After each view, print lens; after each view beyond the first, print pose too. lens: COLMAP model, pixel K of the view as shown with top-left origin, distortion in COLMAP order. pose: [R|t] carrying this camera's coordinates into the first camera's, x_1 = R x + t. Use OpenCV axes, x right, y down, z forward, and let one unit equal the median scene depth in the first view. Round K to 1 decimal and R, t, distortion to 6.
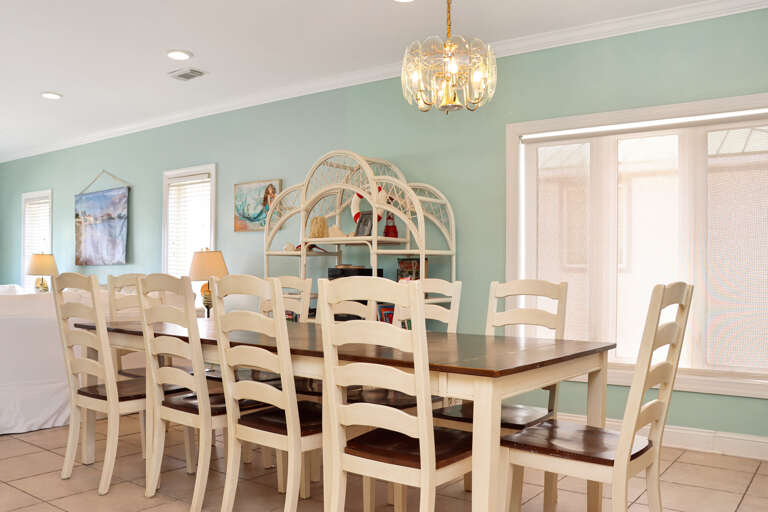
lens RADIAL K [[672.8, 0, 383.2], [0, 672.8, 256.4], [0, 0, 1]] dist [-0.130288, 0.133614]
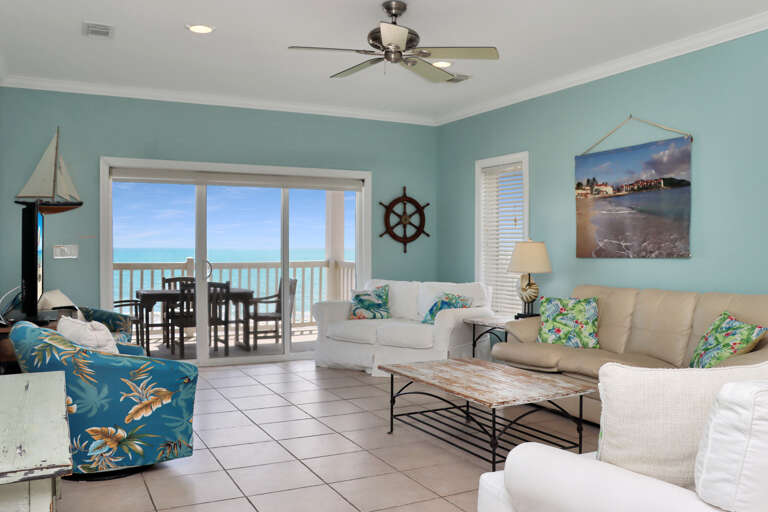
lens RADIAL K [[672.8, 0, 381.8], [0, 672.8, 251.1], [0, 0, 1]] dist [-0.130288, 0.133614]
pose [[0.902245, 0.014125, -0.430993, -0.457038], [-0.009369, 0.999870, 0.013158, 0.000178], [0.431123, -0.007834, 0.902259, 0.357977]]
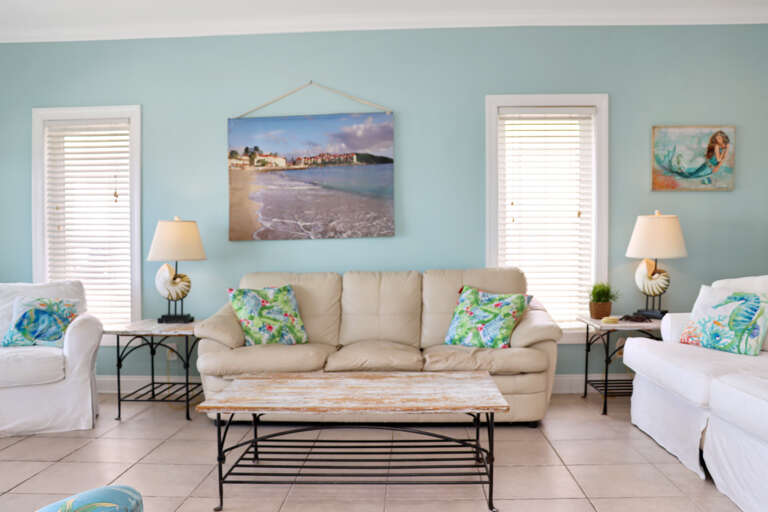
lens RADIAL K [[672.8, 0, 383.7], [0, 672.8, 263.4], [0, 0, 1]] dist [-0.130288, 0.133614]
pose [[0.827748, -0.013229, 0.560943, -0.898084], [0.001263, 0.999763, 0.021714, 0.028055], [-0.561098, -0.017265, 0.827569, 0.573056]]
